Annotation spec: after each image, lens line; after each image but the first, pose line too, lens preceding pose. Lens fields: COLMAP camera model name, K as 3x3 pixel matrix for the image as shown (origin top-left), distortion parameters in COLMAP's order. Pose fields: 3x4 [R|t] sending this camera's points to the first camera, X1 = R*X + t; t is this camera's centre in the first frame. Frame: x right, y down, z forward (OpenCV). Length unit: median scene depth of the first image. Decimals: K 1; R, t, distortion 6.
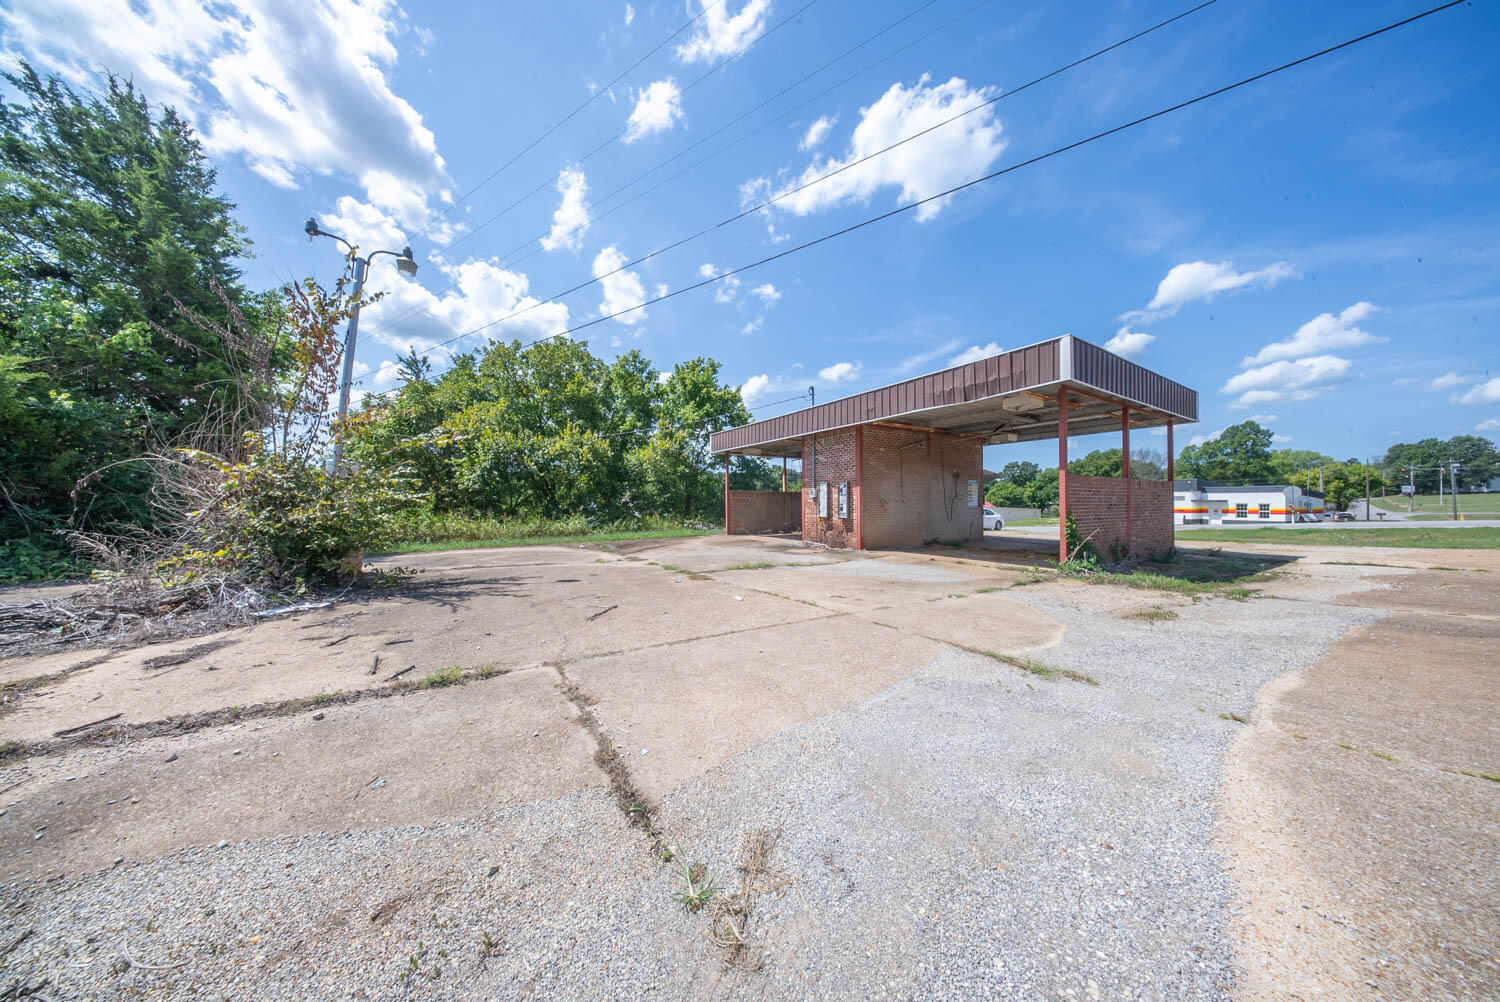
lens RADIAL K [[441.2, 0, 737.7], [0, 441.2, 500.0], [0, 0, 1]] dist [-0.011089, -0.000426]
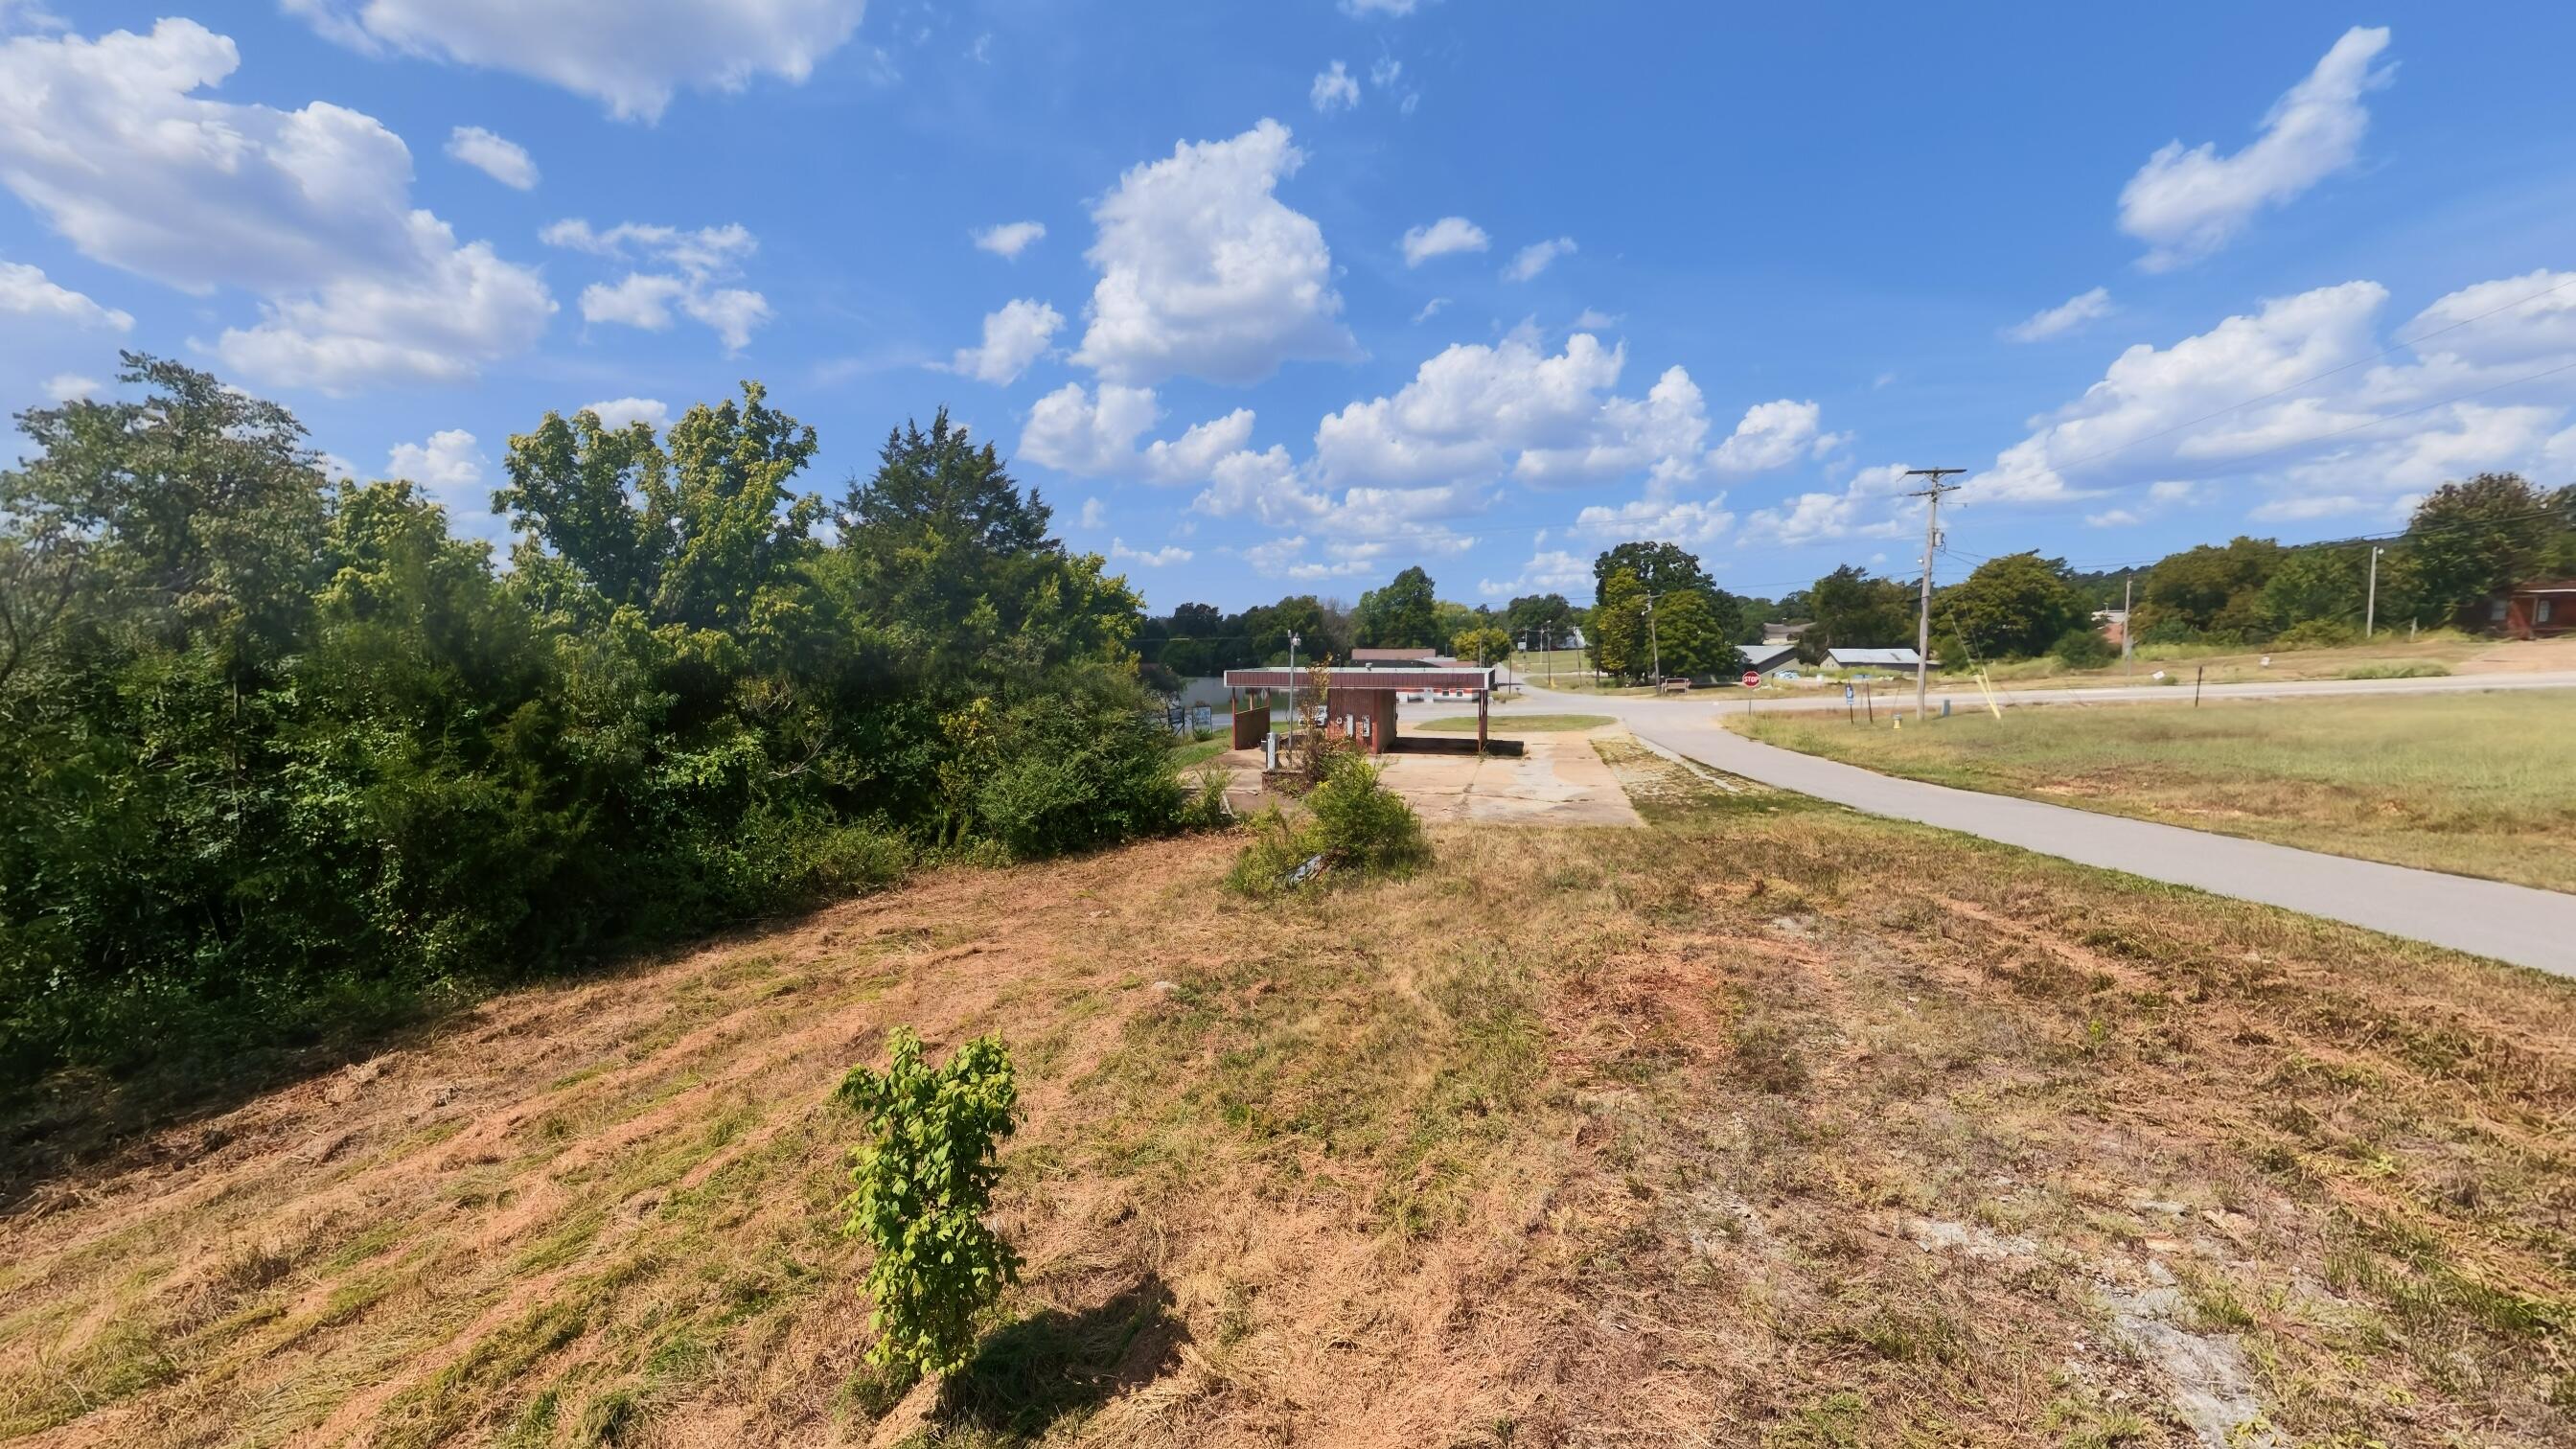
lens RADIAL K [[858.0, 0, 1303.5], [0, 858.0, 726.7], [0, 0, 1]] dist [-0.006405, 0.000170]
pose [[0.723411, -0.067108, 0.687149, -0.998228], [-0.000135, 0.995251, 0.097340, -0.146683], [-0.690418, -0.070510, 0.719967, -0.557149]]
